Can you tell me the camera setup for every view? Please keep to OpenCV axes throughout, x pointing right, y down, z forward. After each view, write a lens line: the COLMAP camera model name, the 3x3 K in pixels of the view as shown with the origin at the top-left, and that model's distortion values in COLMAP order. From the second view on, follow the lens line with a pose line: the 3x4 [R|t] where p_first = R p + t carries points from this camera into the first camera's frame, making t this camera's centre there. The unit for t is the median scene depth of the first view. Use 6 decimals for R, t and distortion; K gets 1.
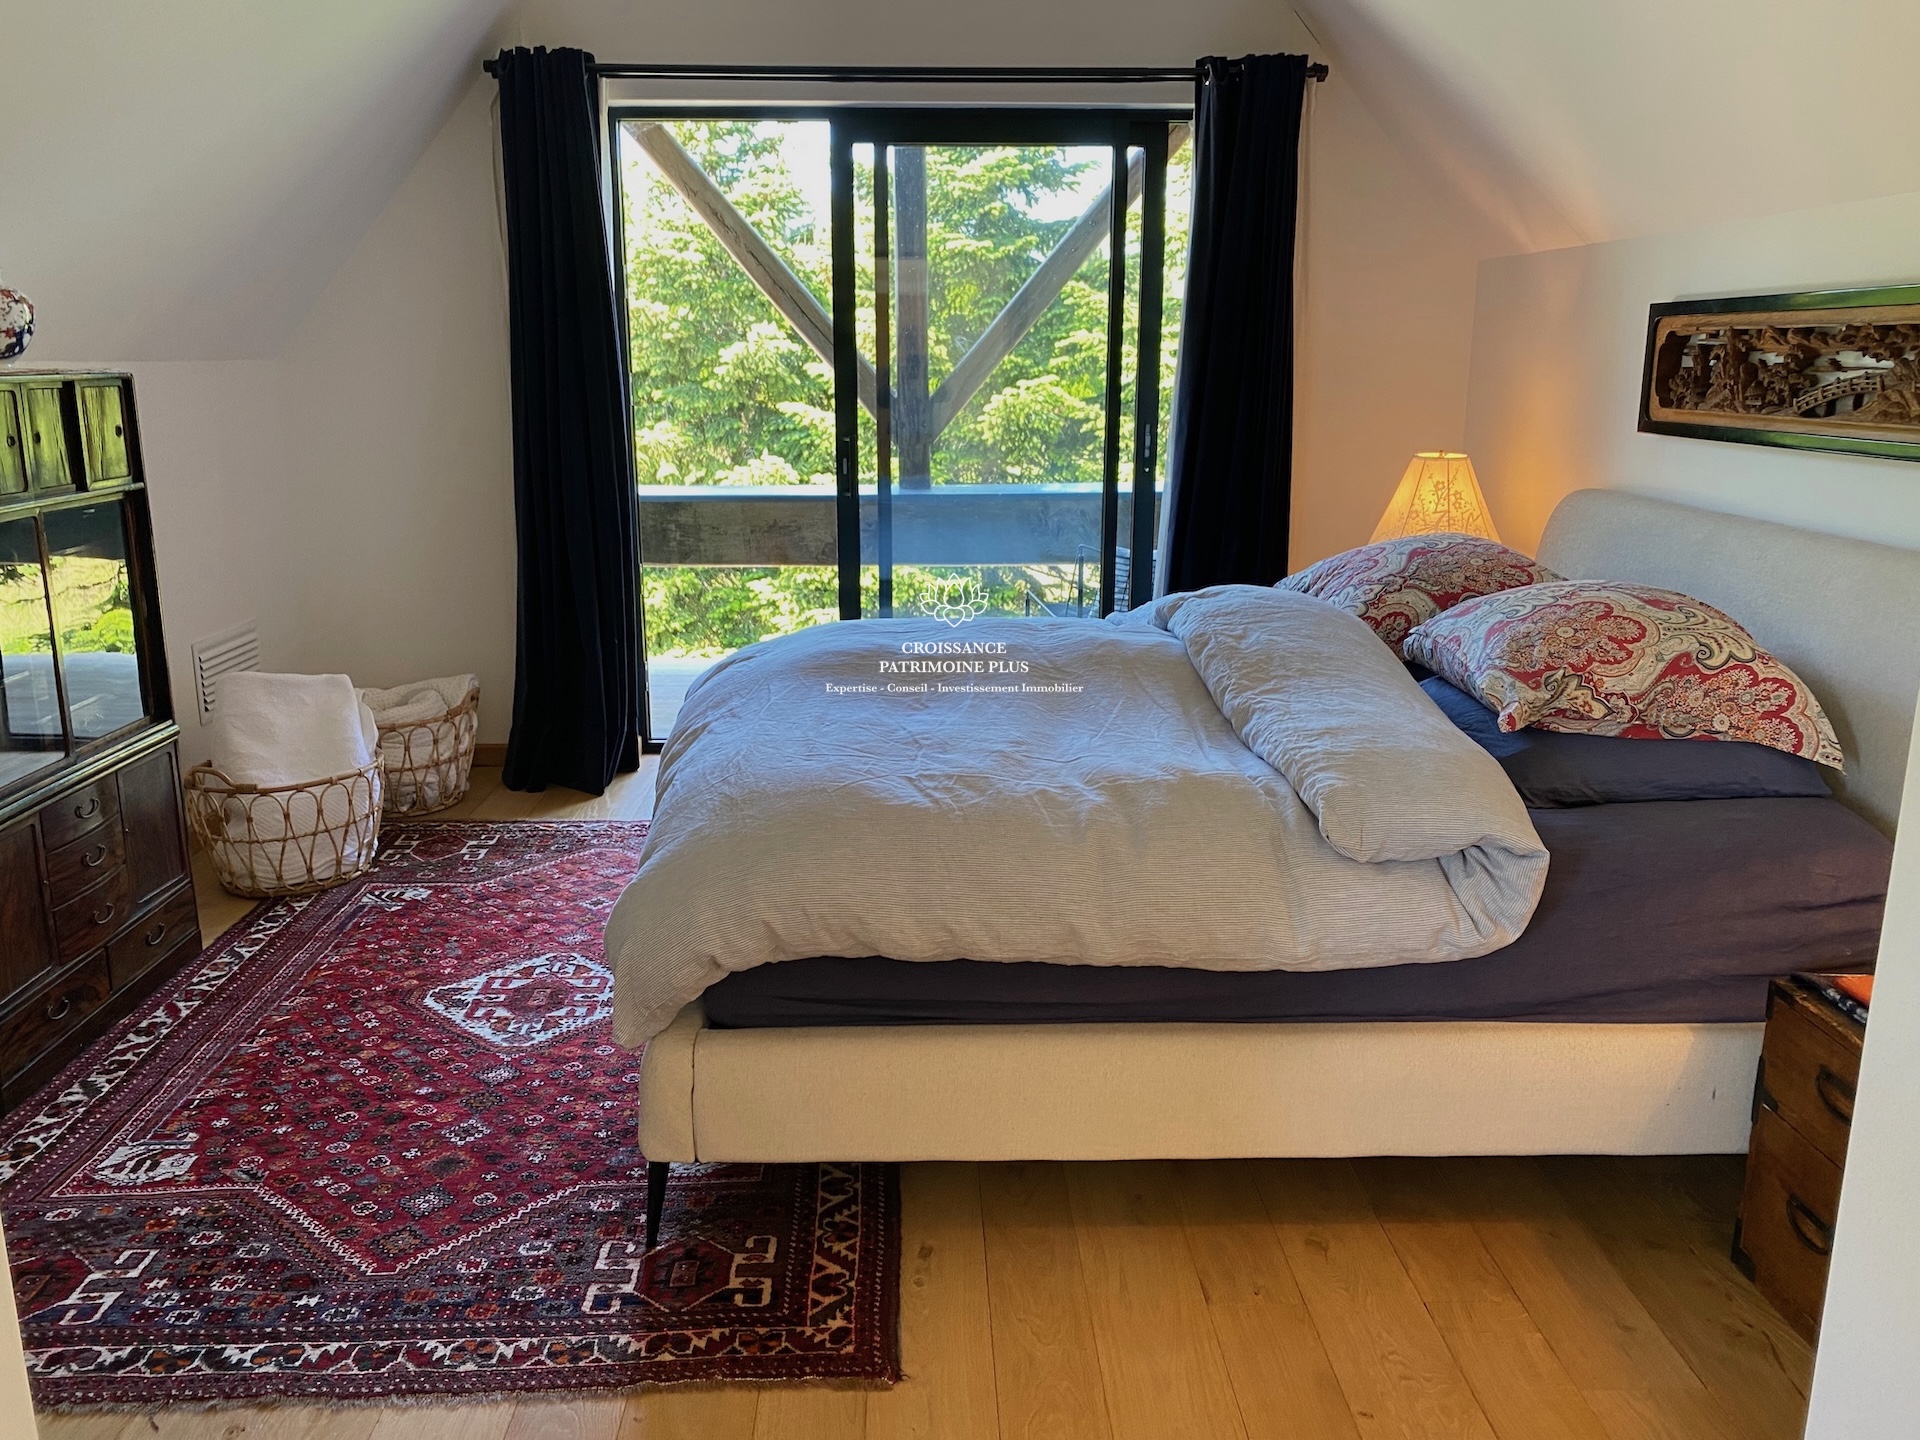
lens RADIAL K [[1477.0, 0, 956.3], [0, 1477.0, 724.3], [0, 0, 1]] dist [0.015177, 0.003883]
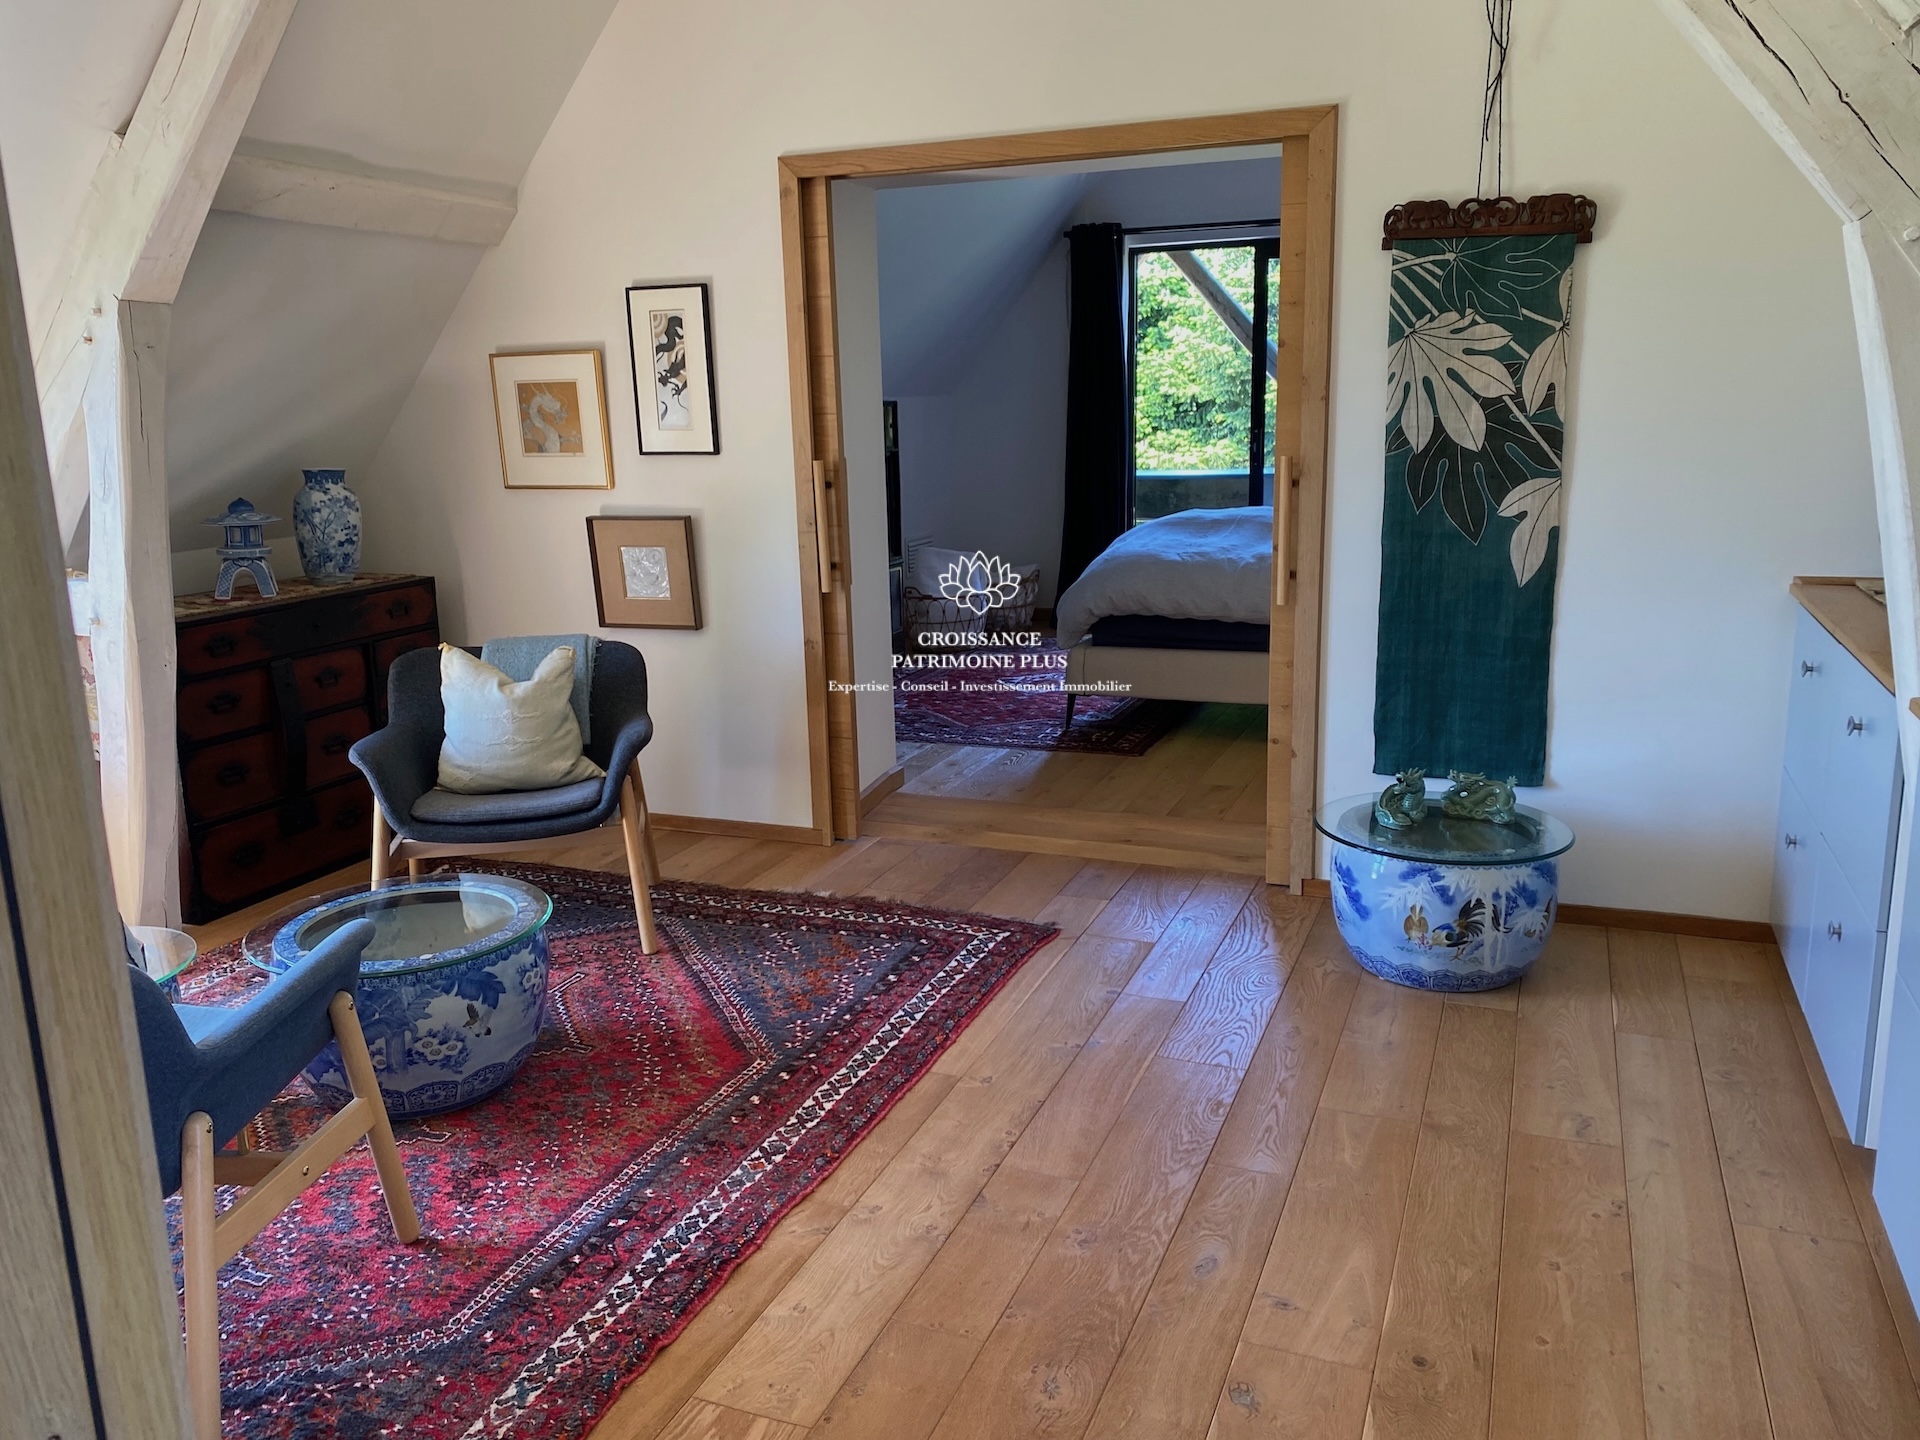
lens RADIAL K [[1477.0, 0, 957.4], [0, 1477.0, 719.3], [0, 0, 1]] dist [0.015177, 0.003883]
pose [[0.917856, 0.049267, -0.393844, 0.295066], [-0.058490, 0.998222, -0.011440, 0.174320], [0.392580, 0.033537, 0.919106, -0.675570]]
